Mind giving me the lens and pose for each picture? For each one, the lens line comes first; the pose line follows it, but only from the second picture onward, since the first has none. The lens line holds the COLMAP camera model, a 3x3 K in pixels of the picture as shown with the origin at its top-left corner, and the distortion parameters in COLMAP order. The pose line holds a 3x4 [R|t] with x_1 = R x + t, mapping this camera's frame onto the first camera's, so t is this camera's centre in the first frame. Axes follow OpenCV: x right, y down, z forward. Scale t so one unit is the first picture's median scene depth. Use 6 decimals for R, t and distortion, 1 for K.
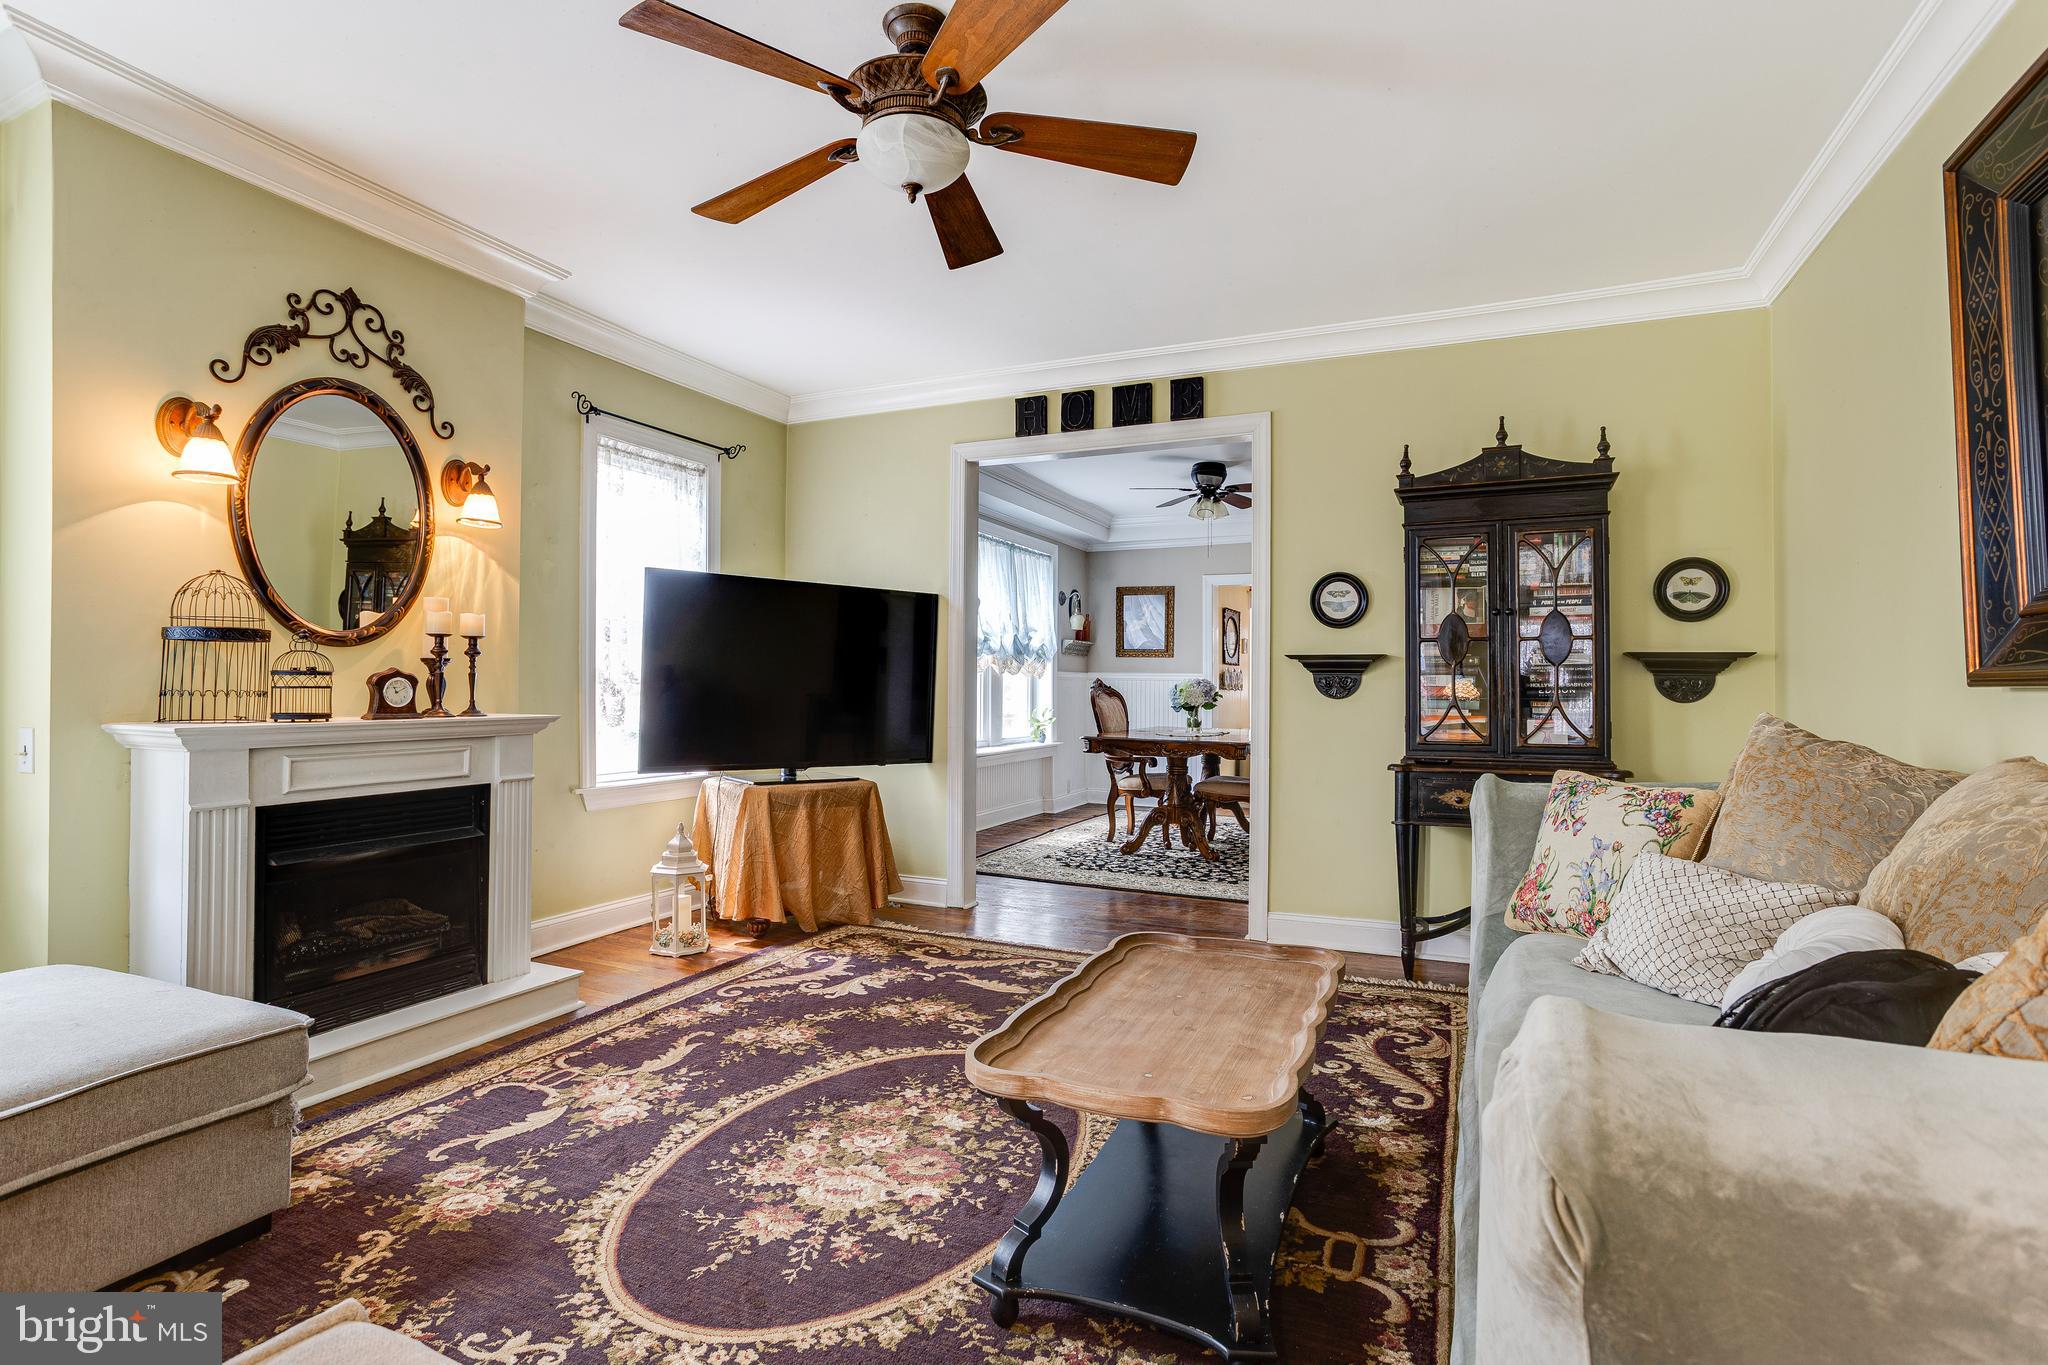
lens RADIAL K [[990.3, 0, 1021.0], [0, 990.3, 684.9], [0, 0, 1]] dist [-0.039536, 0.018268]
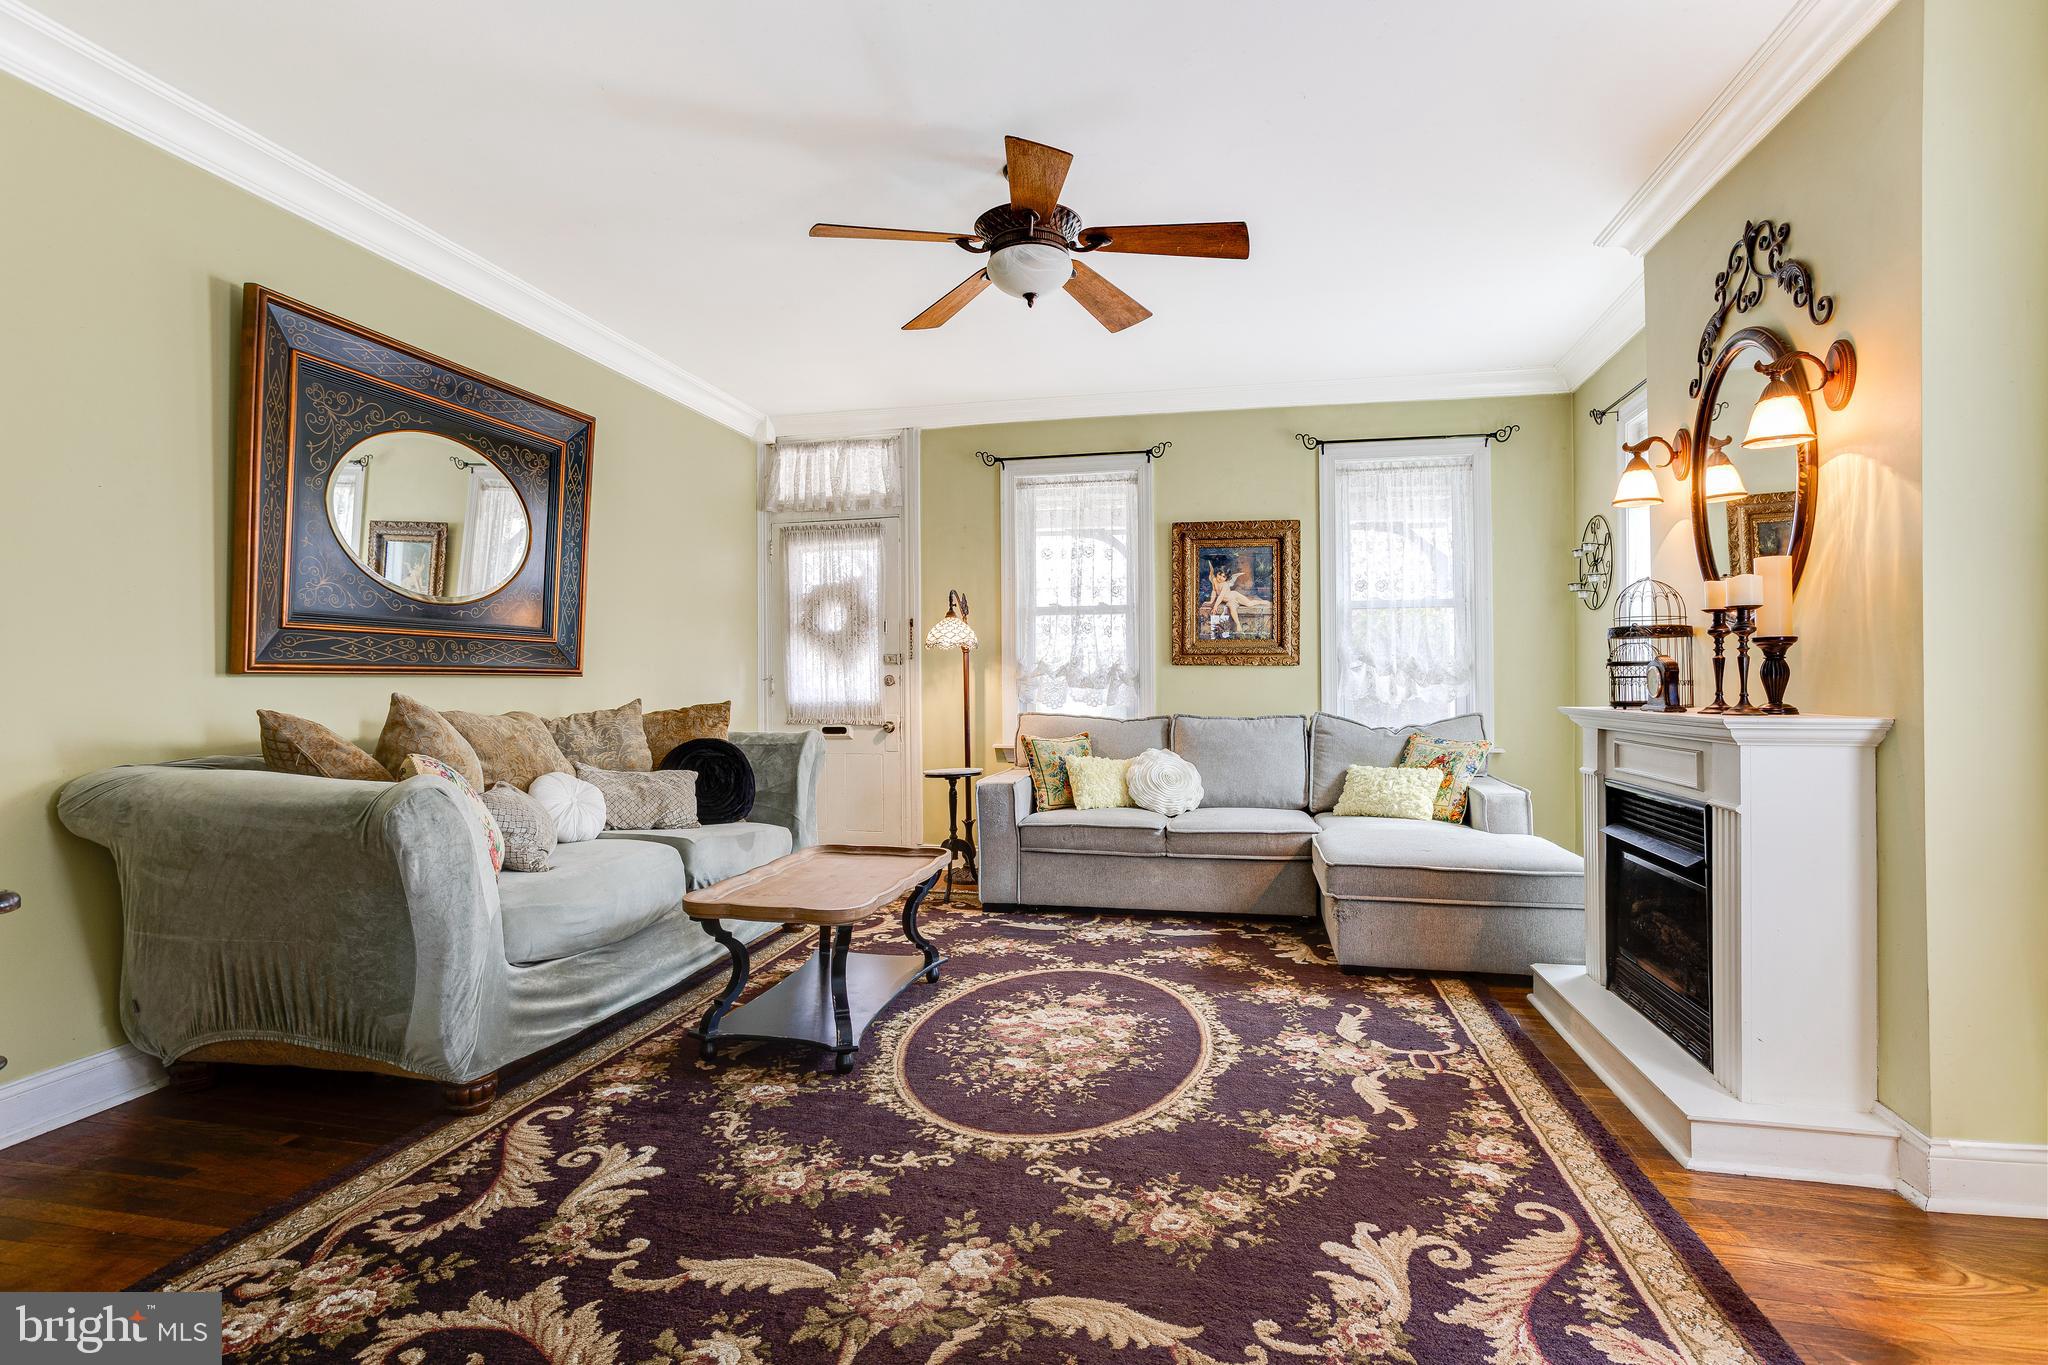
lens RADIAL K [[990.3, 0, 1036.3], [0, 990.3, 667.3], [0, 0, 1]] dist [-0.039536, 0.018268]
pose [[-0.975567, -0.005019, -0.219647, 0.132277], [-0.001370, 0.999859, -0.016762, 0.009992], [0.219700, -0.016052, -0.975435, 1.763967]]
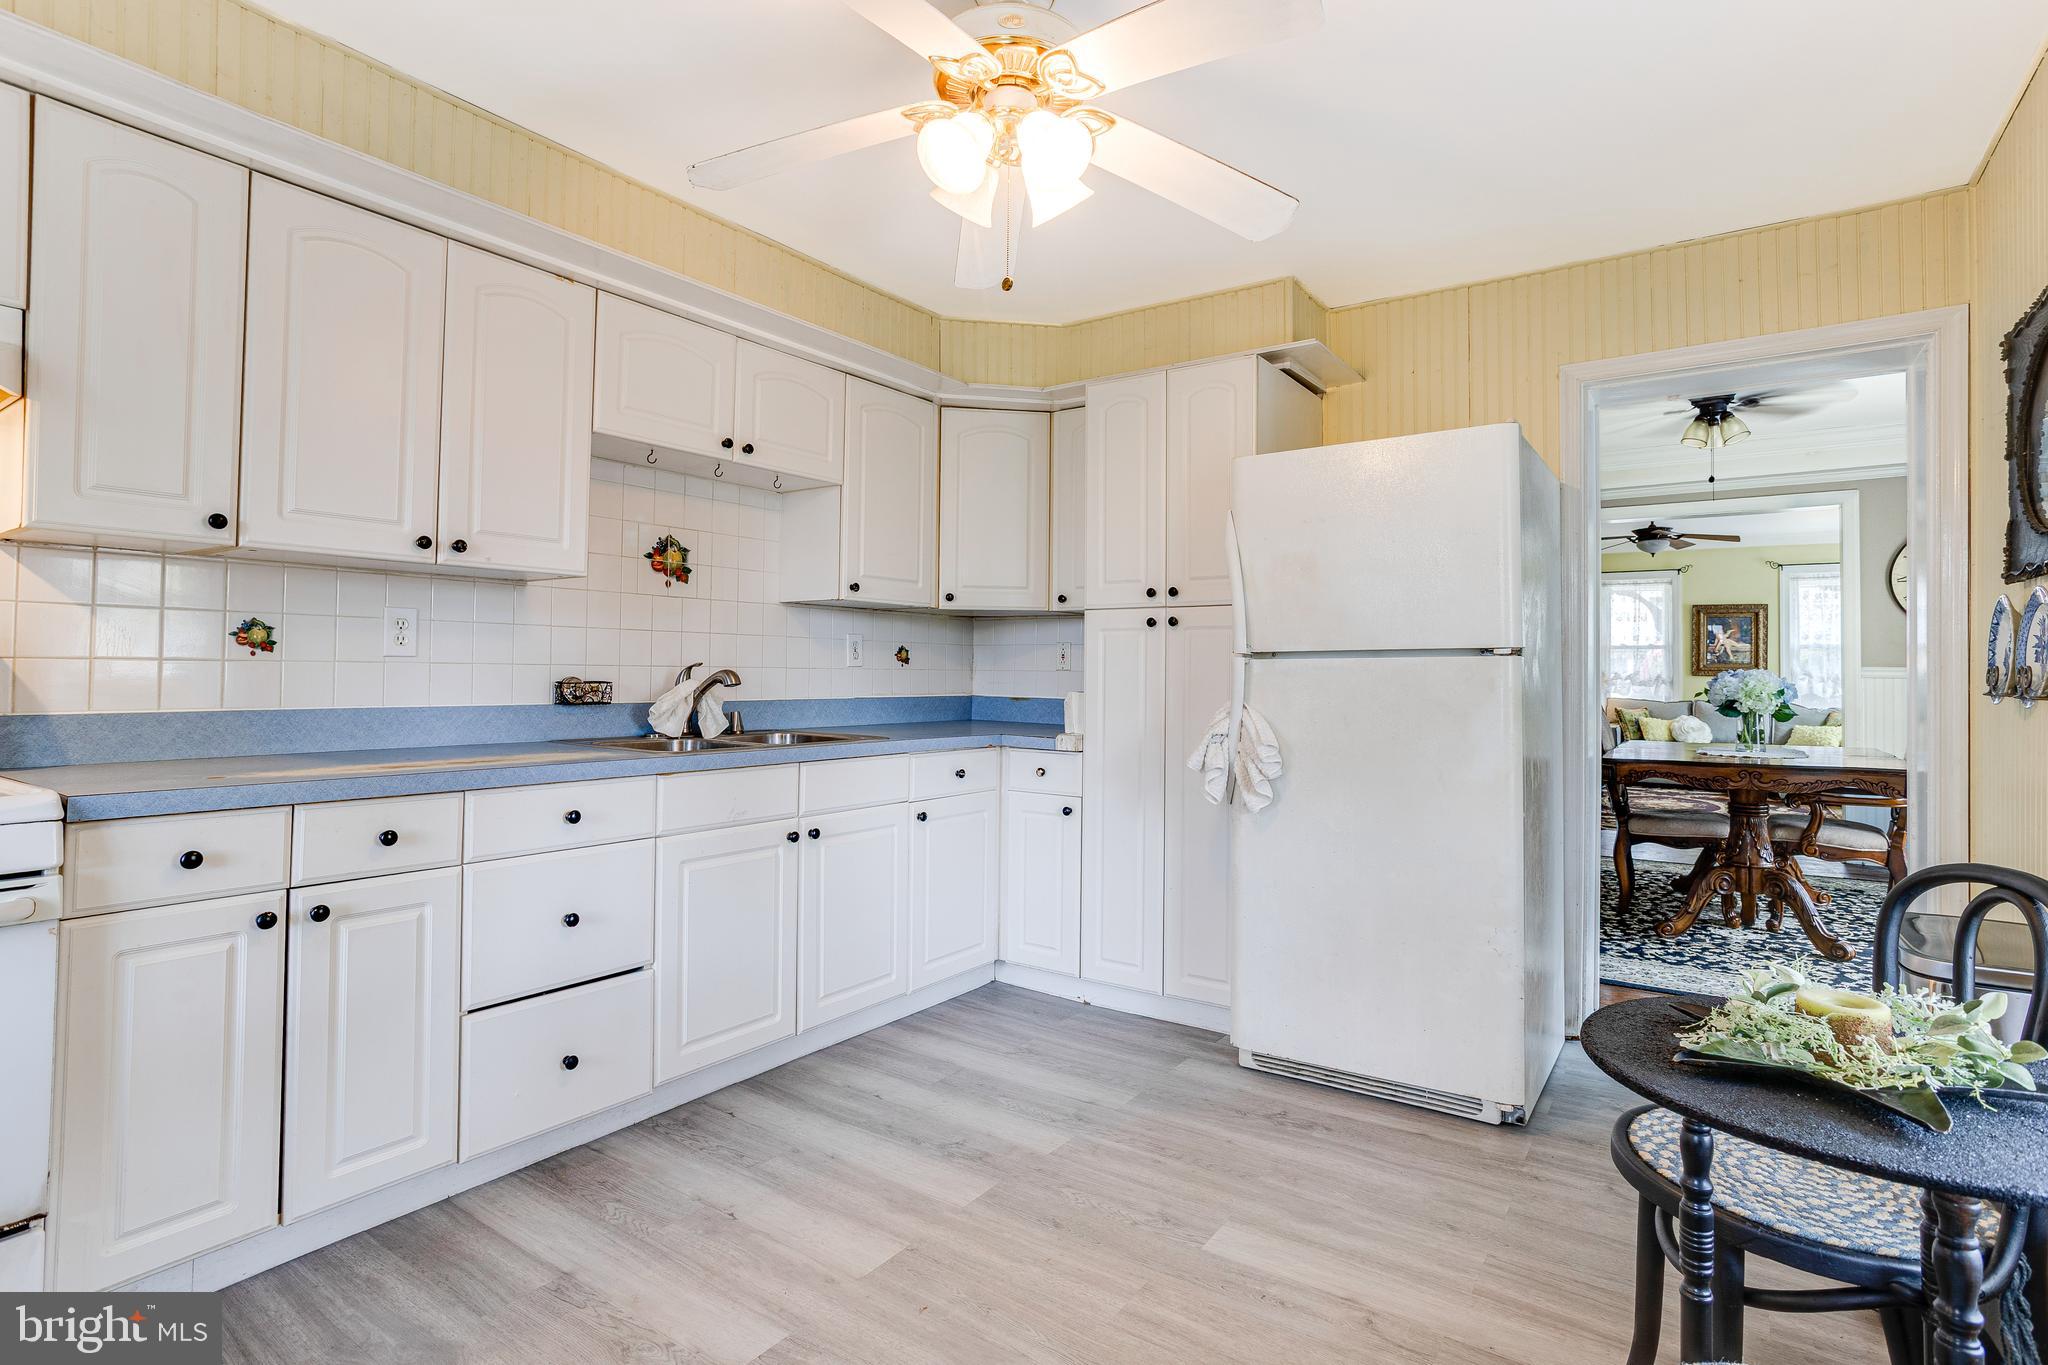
lens RADIAL K [[990.3, 0, 1025.1], [0, 990.3, 650.2], [0, 0, 1]] dist [-0.039536, 0.018268]
pose [[-0.981958, -0.012105, 0.188712, 1.226711], [-0.016932, 0.999569, -0.023992, 0.009617], [-0.188341, -0.026755, -0.981739, 4.045702]]
